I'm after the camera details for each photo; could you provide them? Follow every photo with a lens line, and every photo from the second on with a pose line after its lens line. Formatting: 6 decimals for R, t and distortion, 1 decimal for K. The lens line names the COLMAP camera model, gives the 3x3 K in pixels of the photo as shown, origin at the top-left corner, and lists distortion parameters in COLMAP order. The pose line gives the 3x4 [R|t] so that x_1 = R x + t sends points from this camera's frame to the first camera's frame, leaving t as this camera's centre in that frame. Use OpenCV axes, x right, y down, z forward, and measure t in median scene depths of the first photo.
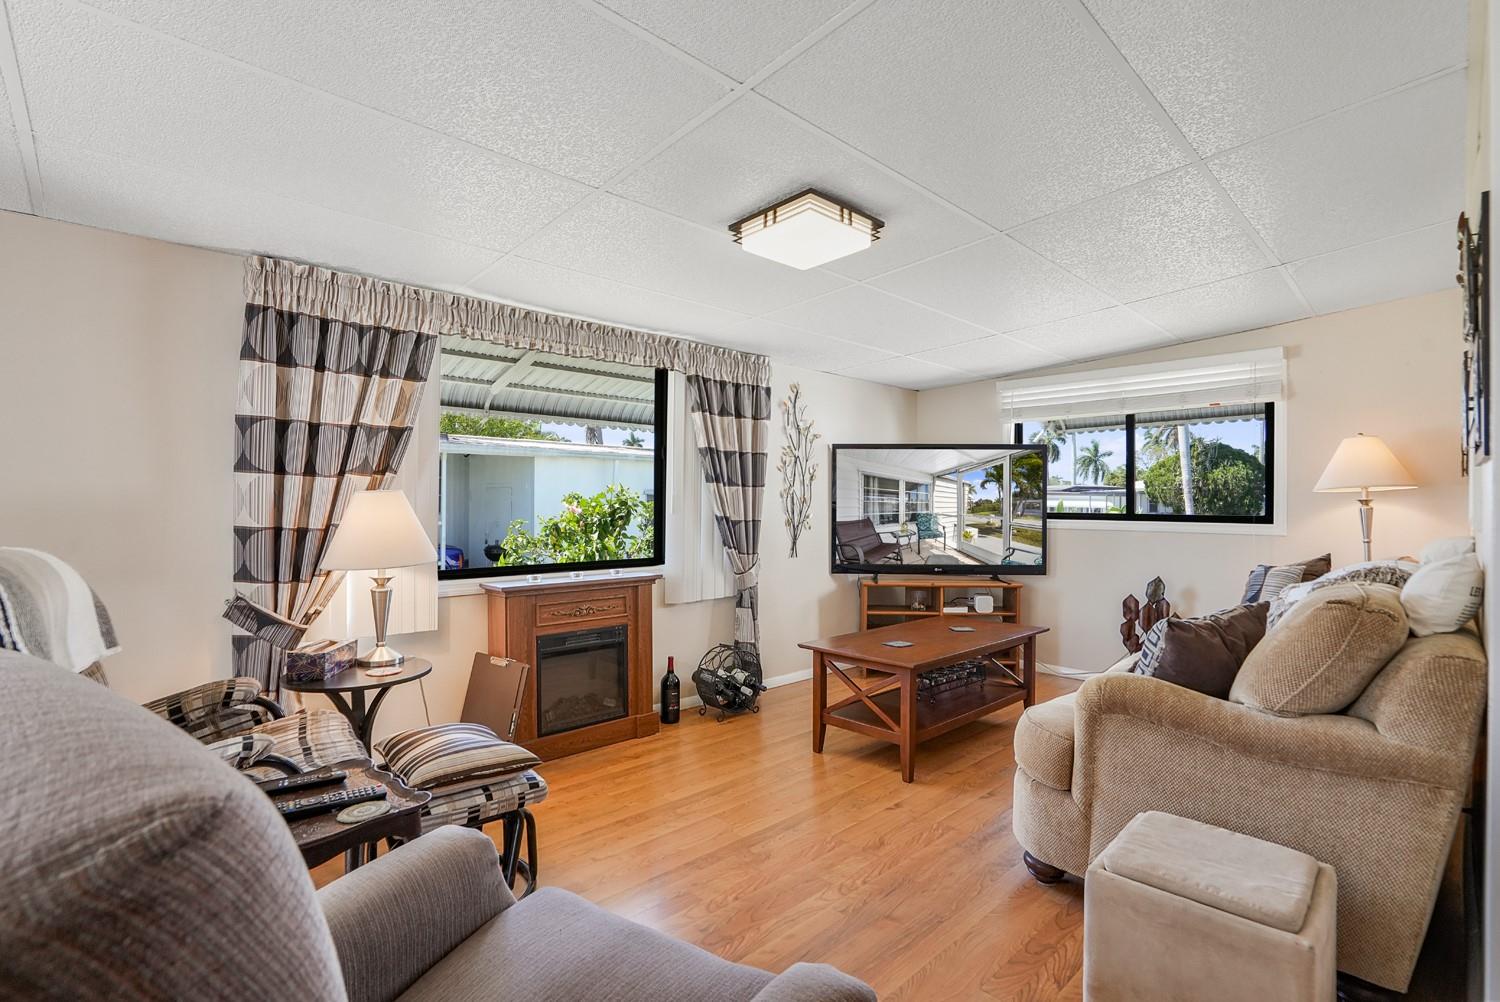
lens RADIAL K [[698.1, 0, 750.0], [0, 698.1, 501.0], [0, 0, 1]] dist [-0.071791, 0.026756]
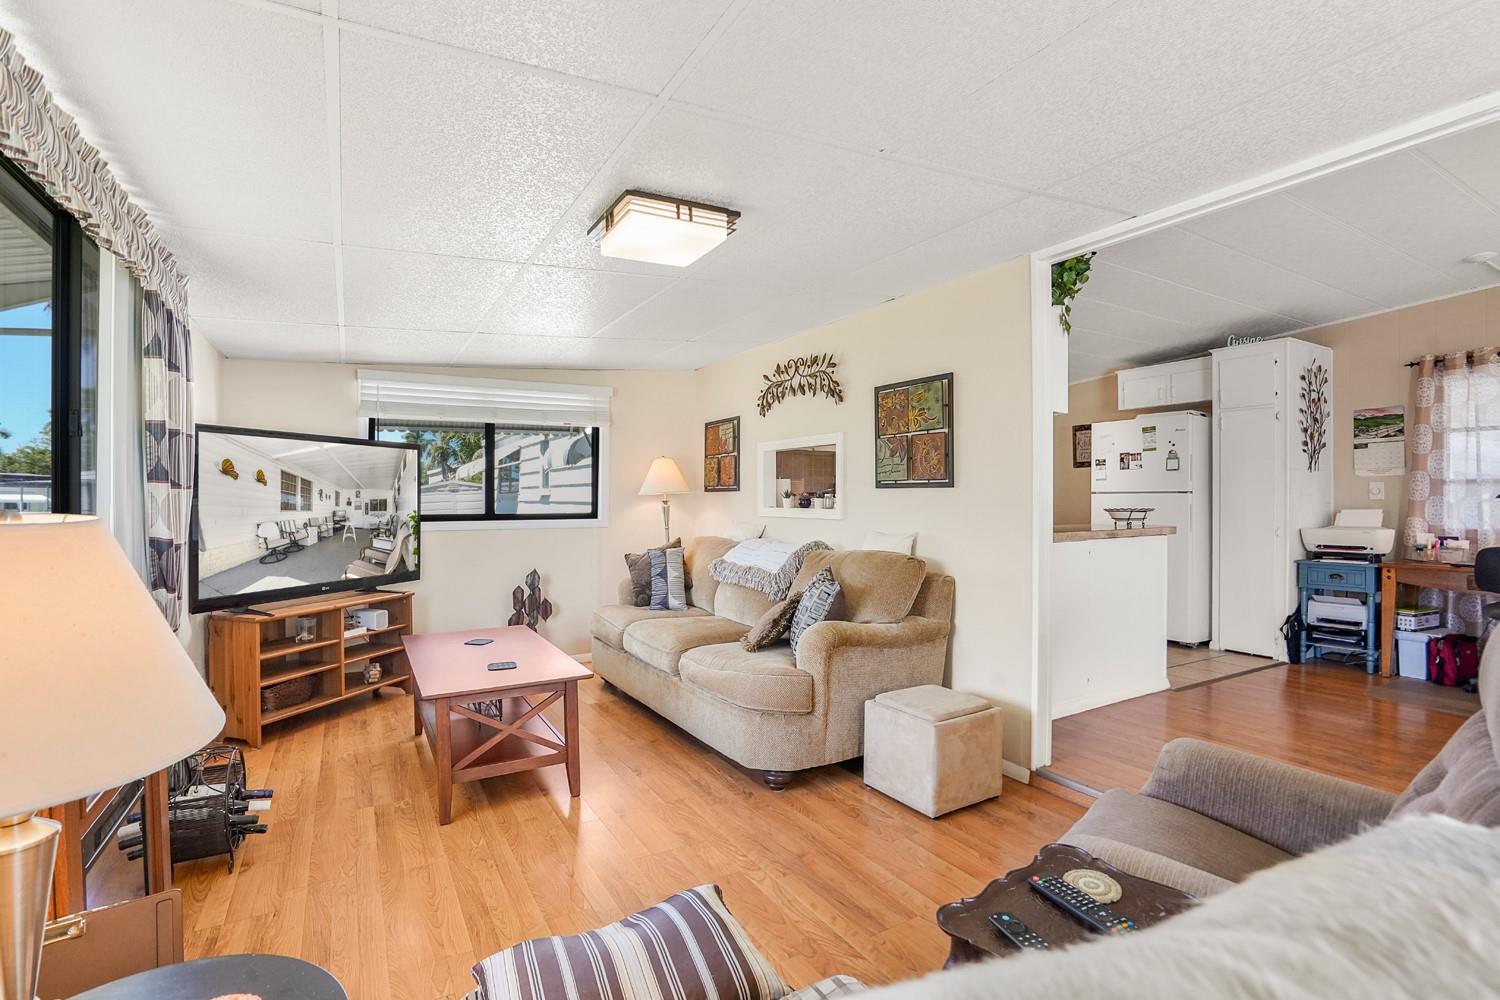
lens RADIAL K [[698.1, 0, 750.0], [0, 698.1, 500.0], [0, 0, 1]] dist [-0.071791, 0.026756]
pose [[0.226155, -0.010820, 0.974031, -0.566416], [0.000084, 0.999939, 0.011088, -0.020804], [-0.974091, -0.002426, 0.226142, 0.460566]]
